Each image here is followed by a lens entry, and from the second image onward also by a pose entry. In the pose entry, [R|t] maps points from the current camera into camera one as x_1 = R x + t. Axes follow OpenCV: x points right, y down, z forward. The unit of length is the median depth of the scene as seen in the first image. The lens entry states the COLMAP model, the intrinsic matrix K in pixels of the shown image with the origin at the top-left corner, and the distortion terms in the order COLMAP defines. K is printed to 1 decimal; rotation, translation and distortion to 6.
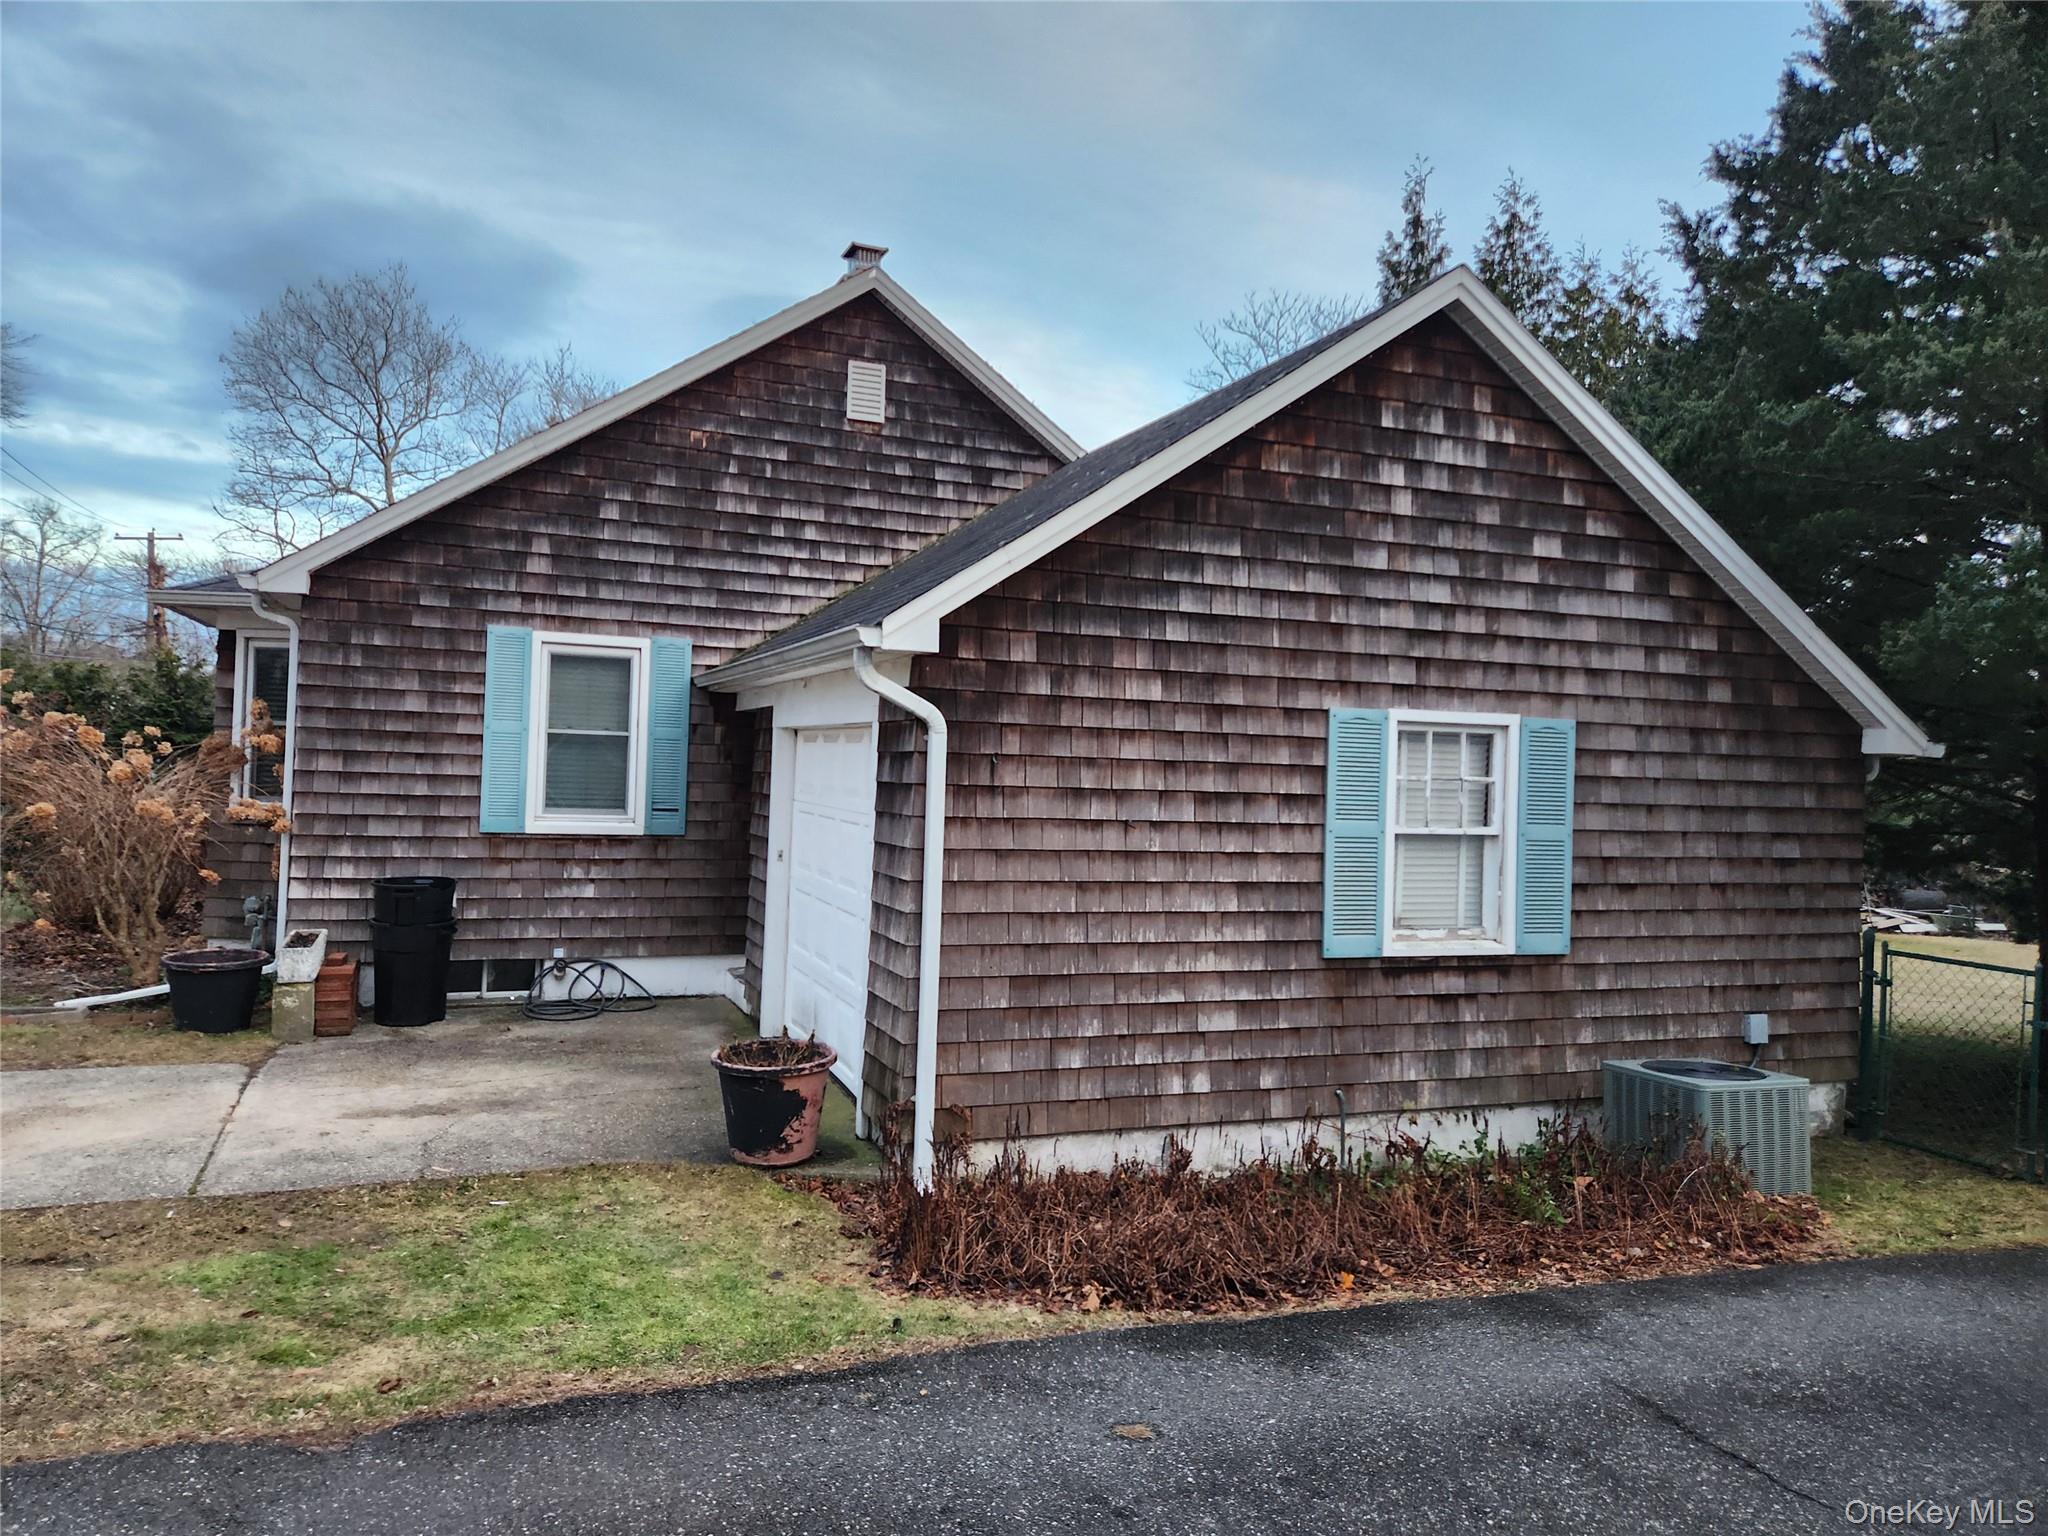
lens RADIAL K [[1380.7, 0, 1011.6], [0, 1380.7, 760.8], [0, 0, 1]] dist [0.061021, -0.047915]
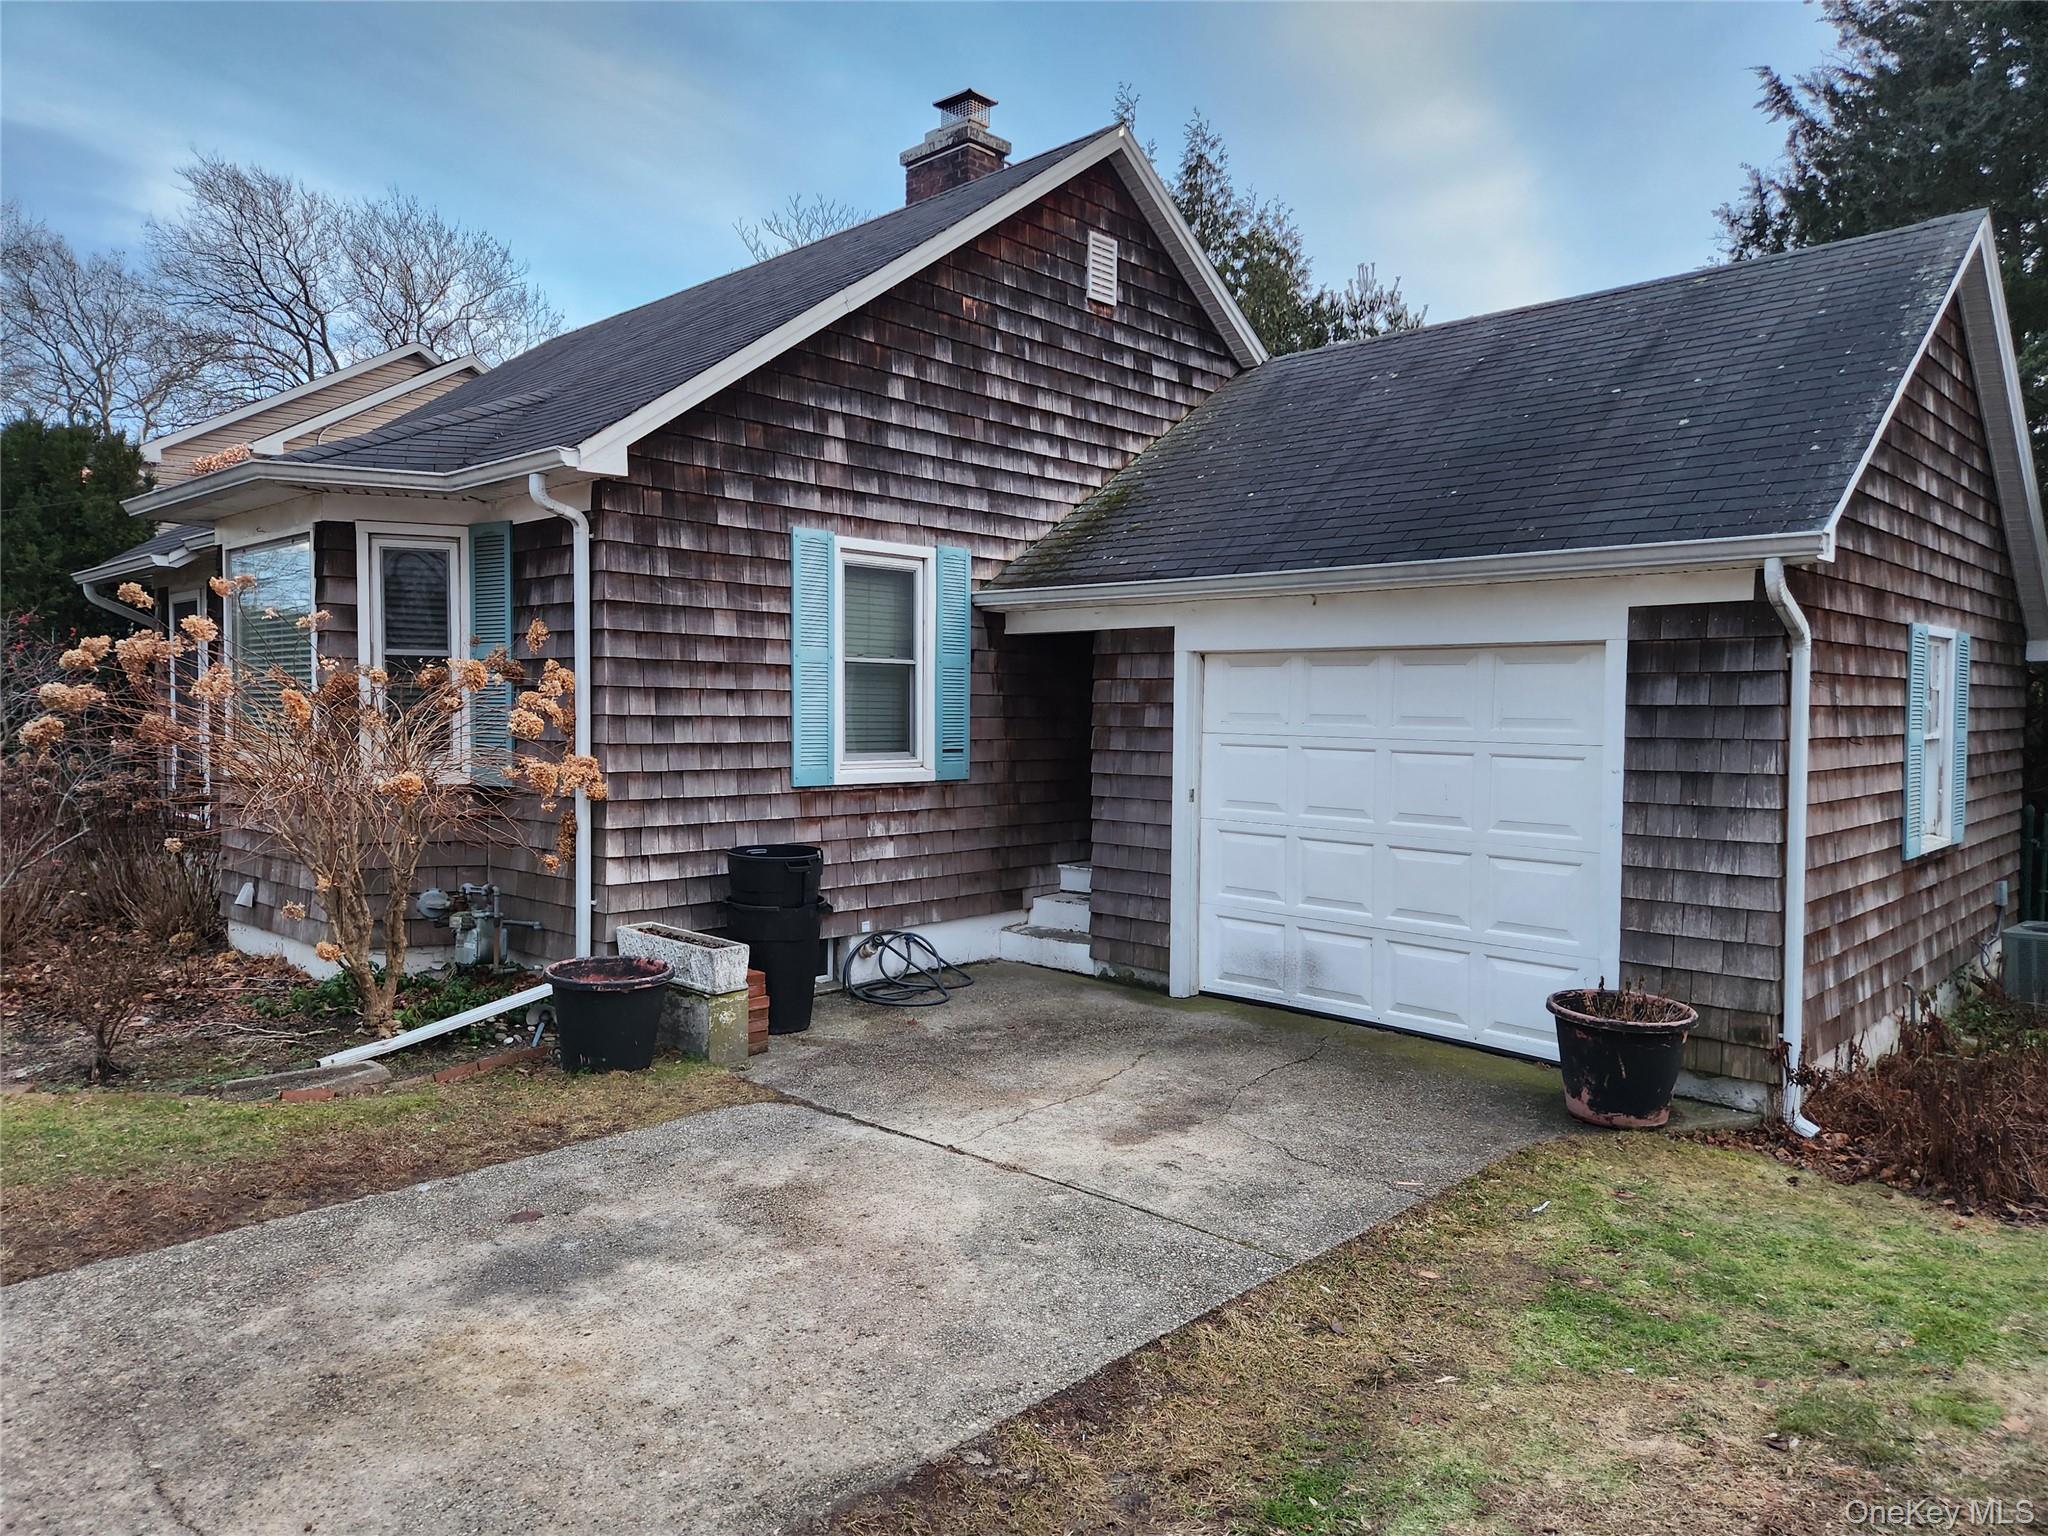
lens RADIAL K [[1380.7, 0, 1012.2], [0, 1380.7, 775.4], [0, 0, 1]] dist [0.061021, -0.047915]
pose [[0.911077, -0.047699, 0.409468, -0.577095], [0.020879, 0.997348, 0.069725, -0.007873], [-0.411707, -0.054975, 0.909656, 0.215743]]
